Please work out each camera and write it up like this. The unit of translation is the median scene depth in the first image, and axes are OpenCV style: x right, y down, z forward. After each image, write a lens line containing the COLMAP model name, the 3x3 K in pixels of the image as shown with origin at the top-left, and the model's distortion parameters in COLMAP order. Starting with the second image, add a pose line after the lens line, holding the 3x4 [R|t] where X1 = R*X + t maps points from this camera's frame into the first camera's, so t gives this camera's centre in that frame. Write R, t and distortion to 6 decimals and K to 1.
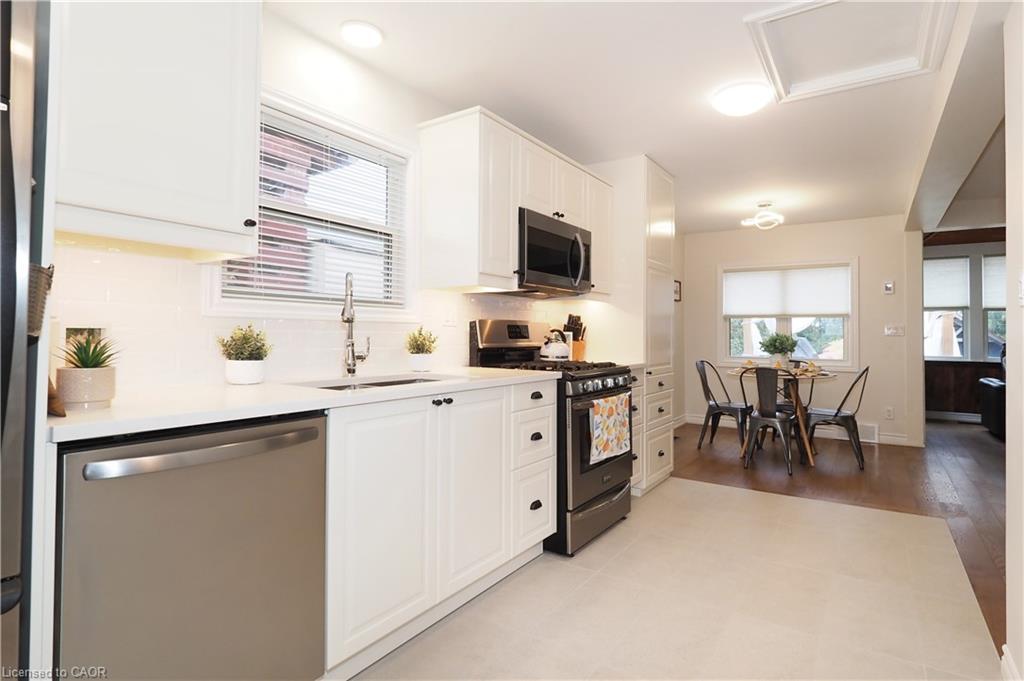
lens RADIAL K [[502.0, 0, 530.7], [0, 502.0, 347.6], [0, 0, 1]] dist [-0.000197, -0.000288]
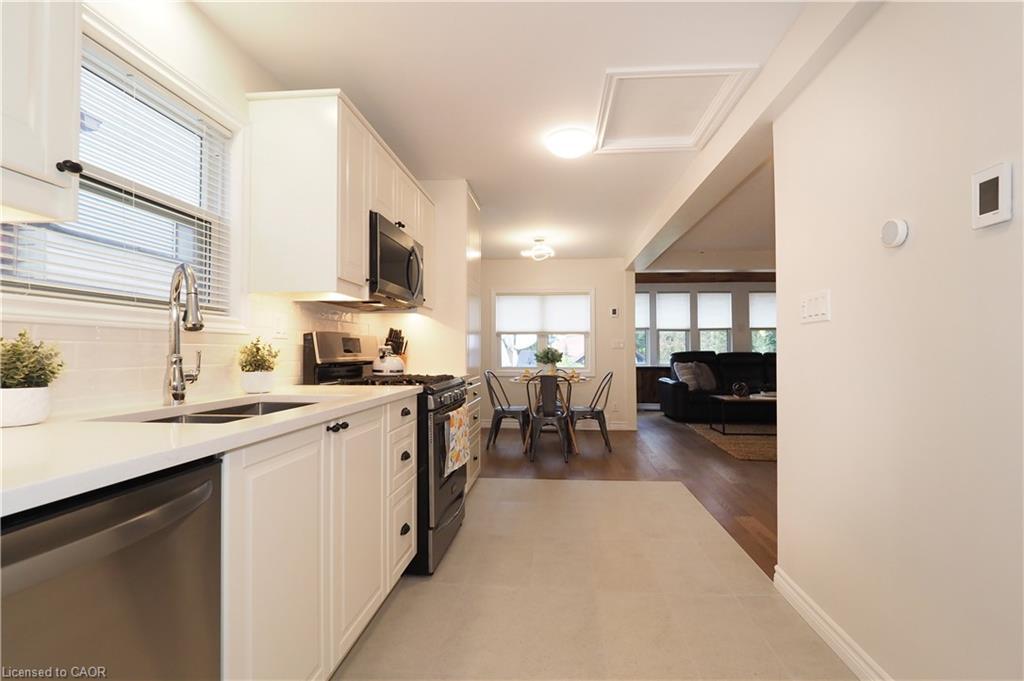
lens RADIAL K [[454.5, 0, 512.0], [0, 454.5, 356.2], [0, 0, 1]] dist [-0.000686, -0.000562]
pose [[0.881781, -0.014318, 0.471442, -0.176386], [0.020500, 0.999758, -0.007980, 0.001698], [-0.471214, 0.016701, 0.881861, 0.128264]]
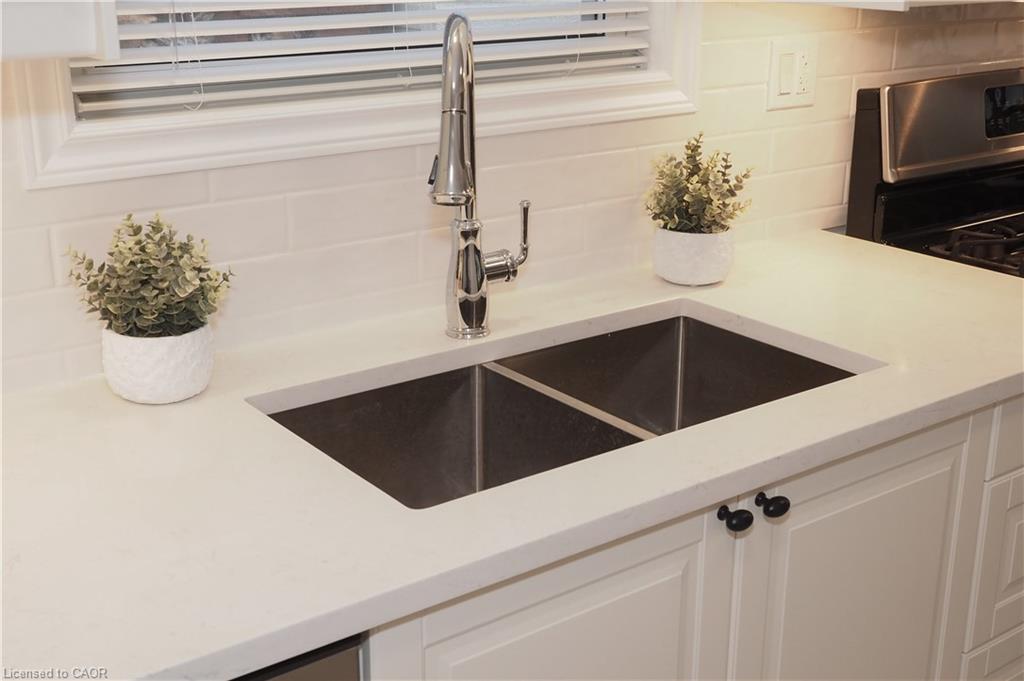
lens RADIAL K [[1268.8, 0, 556.5], [0, 1268.8, 340.9], [0, 0, 1]] dist [0.002115, 0.005906]
pose [[0.946237, 0.100472, -0.307476, -0.043632], [-0.007959, 0.957484, 0.288377, -0.126560], [0.323377, -0.270426, 0.906806, 0.210361]]
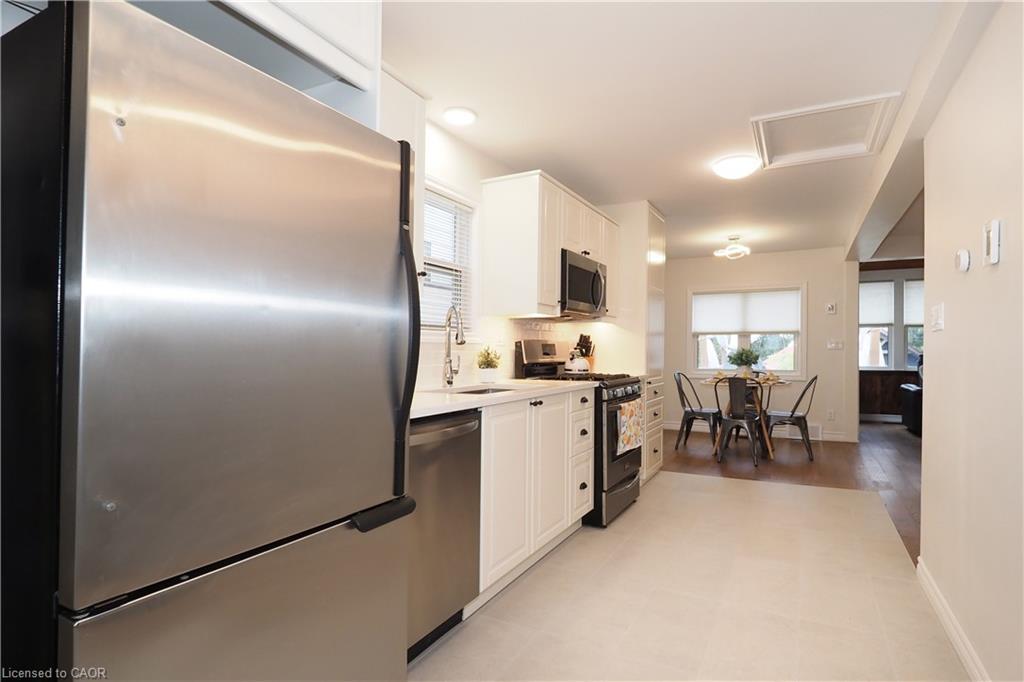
lens RADIAL K [[507.2, 0, 531.8], [0, 507.2, 380.6], [0, 0, 1]] dist [0.002296, 0.000067]
pose [[0.994517, -0.015552, 0.103416, -0.210459], [0.012072, 0.999342, 0.034189, 0.000446], [-0.103880, -0.032753, 0.994050, -0.219857]]
